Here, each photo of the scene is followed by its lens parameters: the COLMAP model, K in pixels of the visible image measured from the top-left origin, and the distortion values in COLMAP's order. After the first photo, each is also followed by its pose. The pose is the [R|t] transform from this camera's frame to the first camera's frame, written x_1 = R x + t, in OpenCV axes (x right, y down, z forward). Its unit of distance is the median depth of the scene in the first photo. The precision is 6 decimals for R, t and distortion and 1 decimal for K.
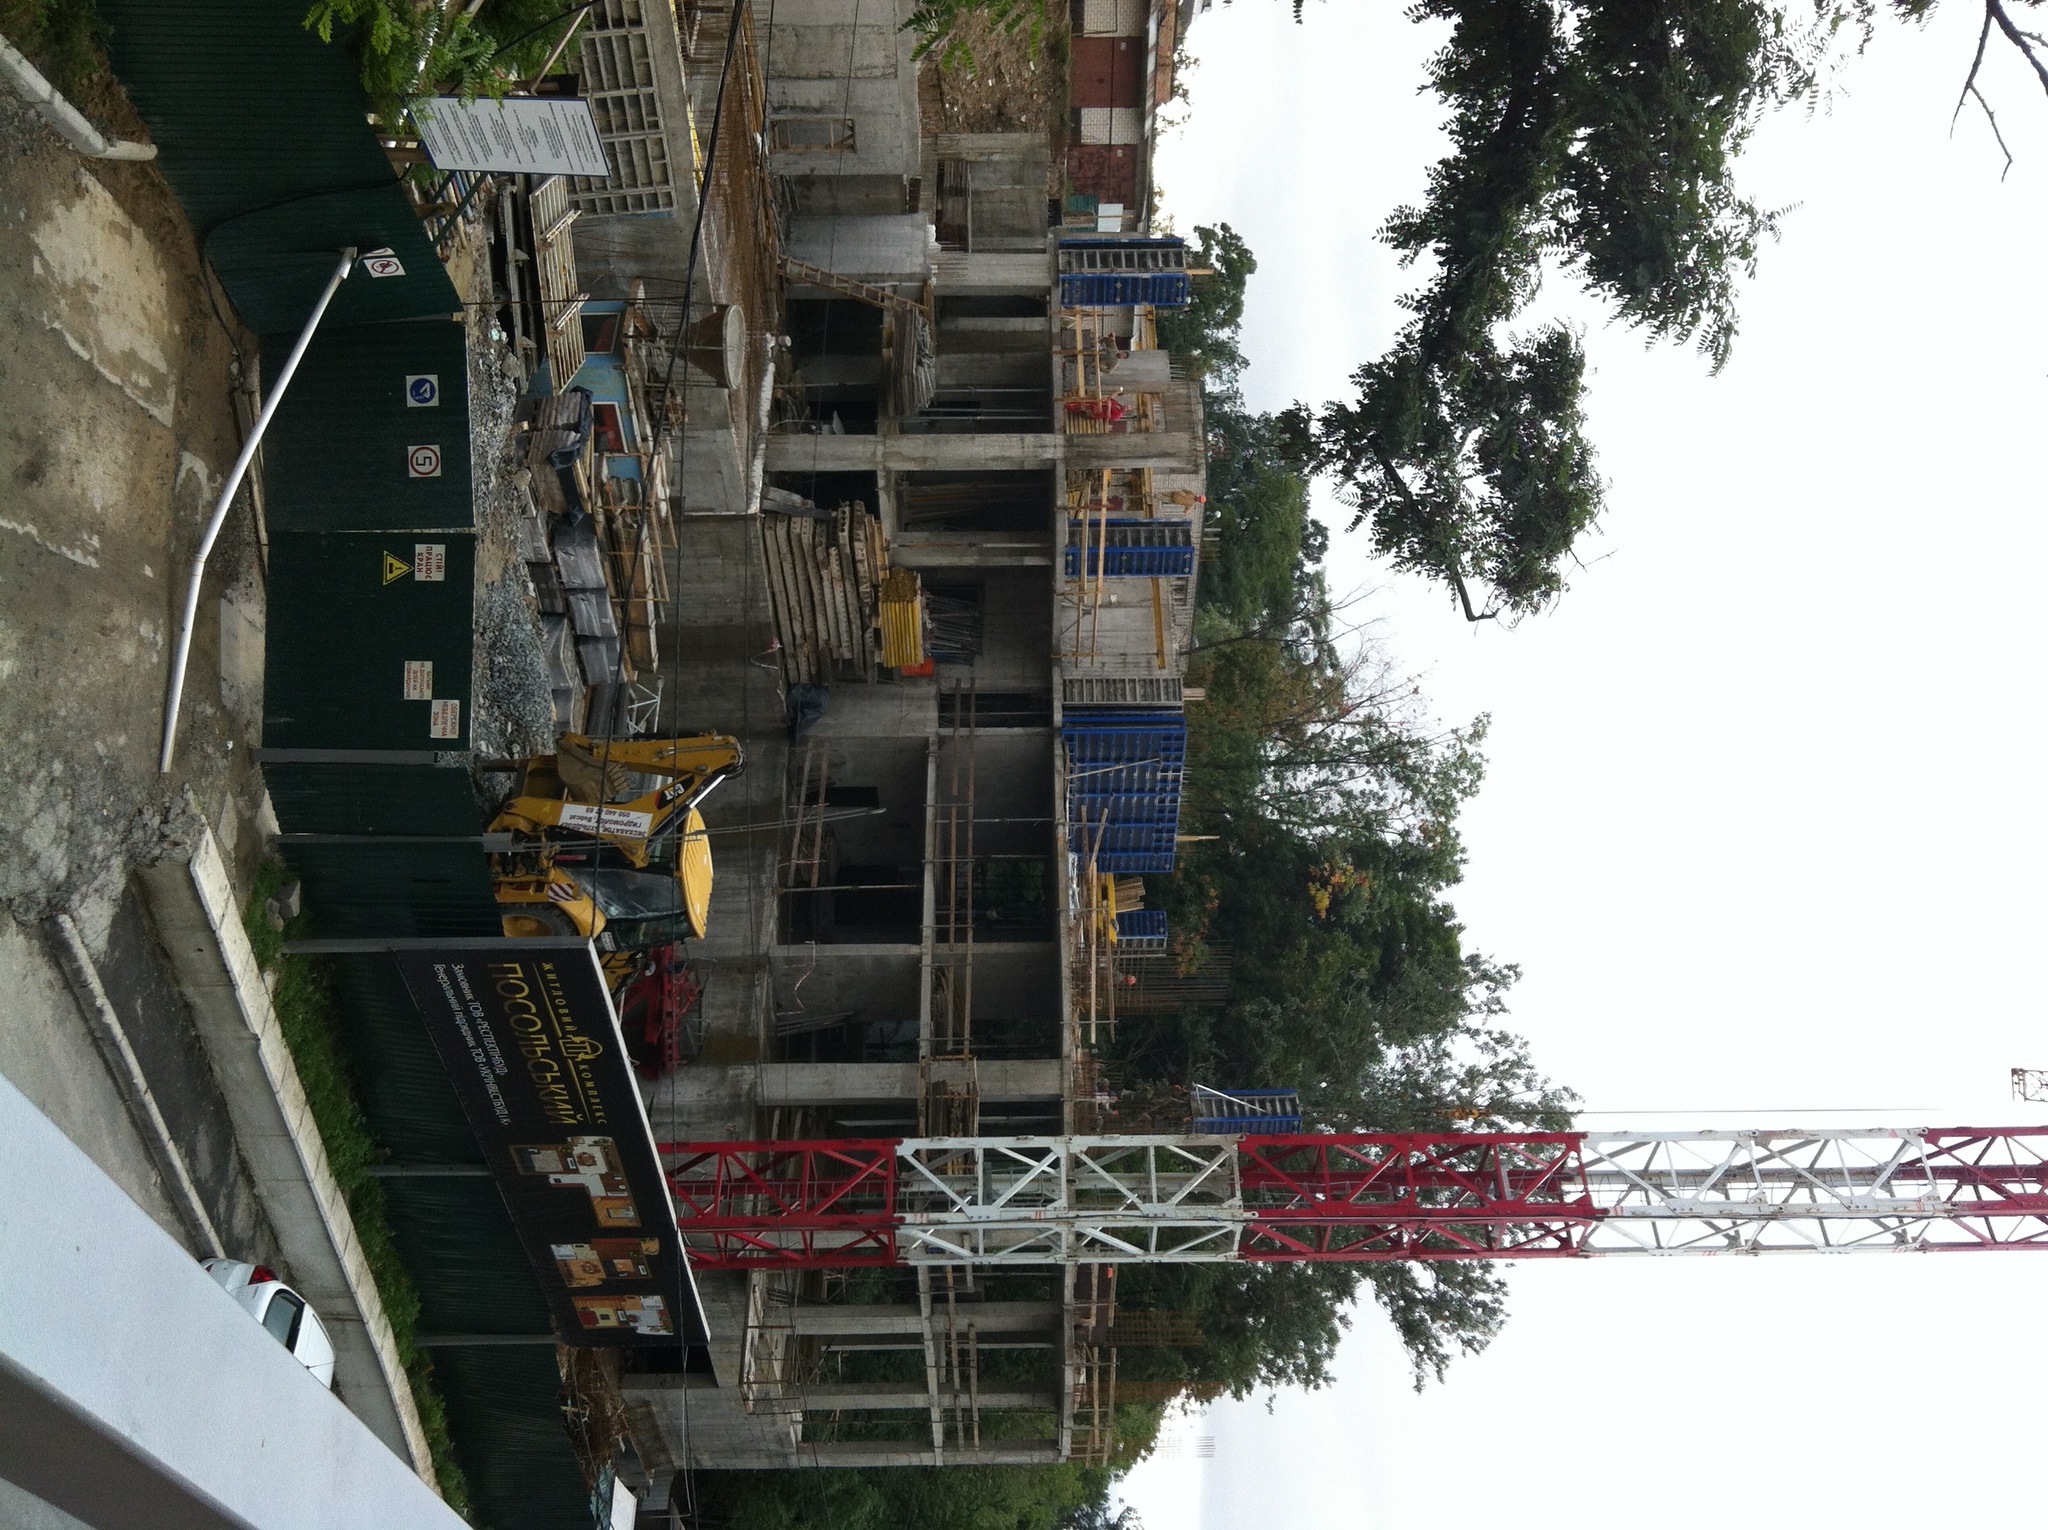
lens RADIAL K [[1900.3, 0, 1055.4], [0, 1900.3, 705.8], [0, 0, 1]] dist [-0.008388, 0.000000]
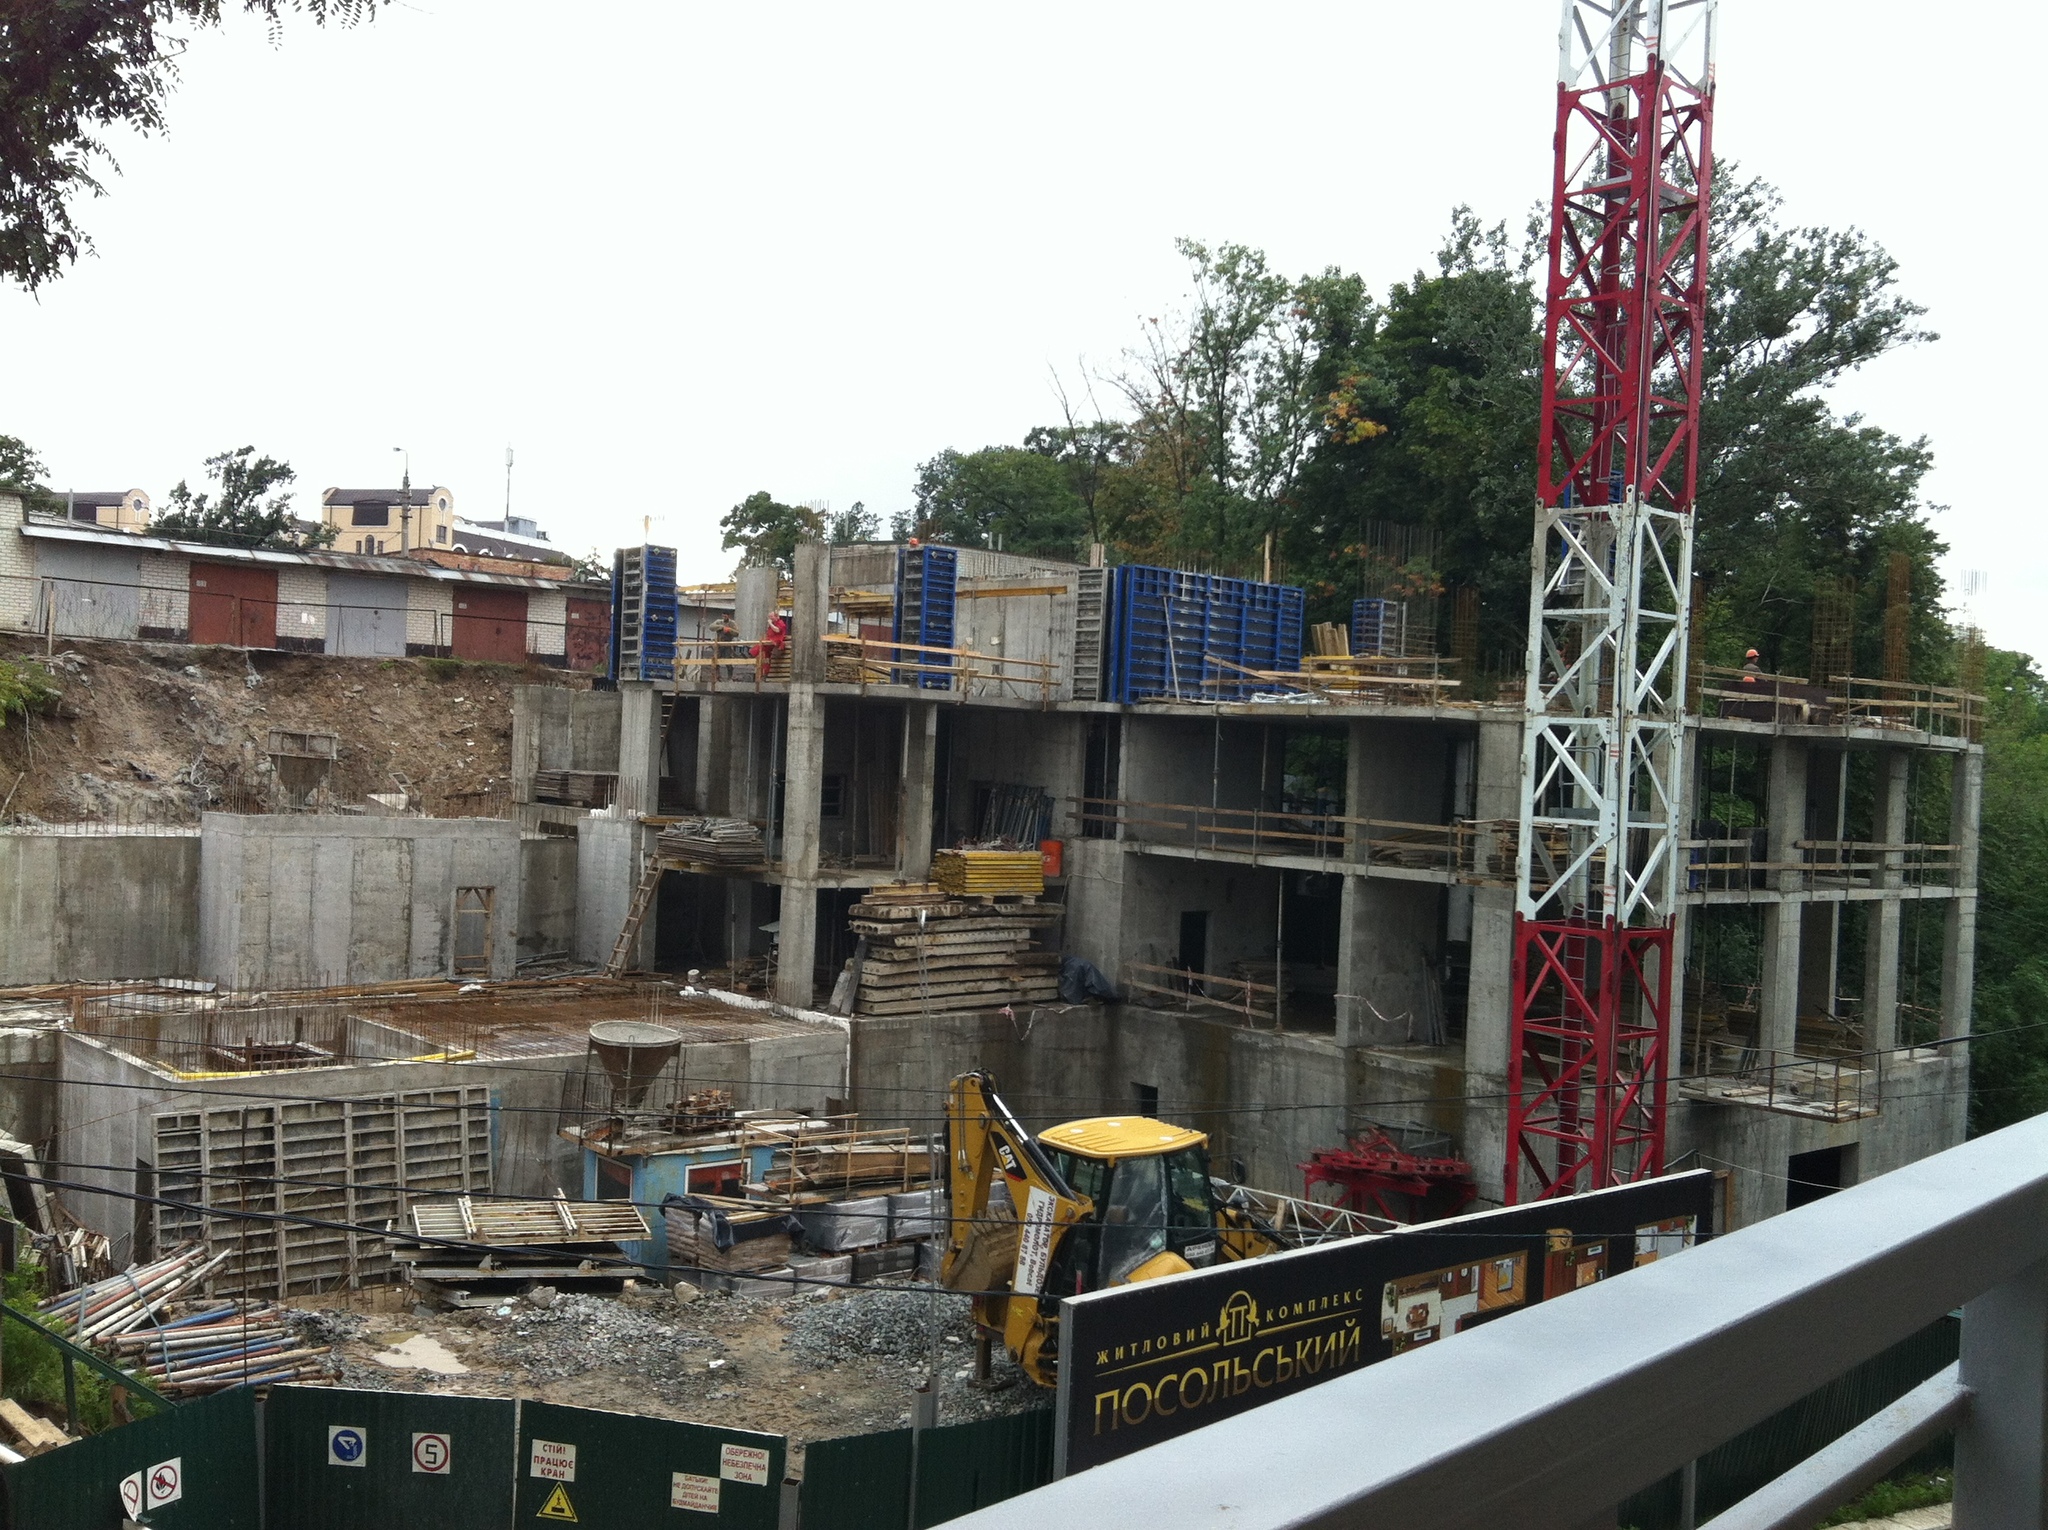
lens RADIAL K [[1900.3, 0, 989.1], [0, 1900.3, 785.2], [0, 0, 1]] dist [-0.008388, 0.000000]
pose [[0.054738, -0.997699, -0.040005, -0.003792], [0.988649, 0.059768, -0.137843, 0.095578], [0.139917, -0.032005, 0.989646, 0.123658]]
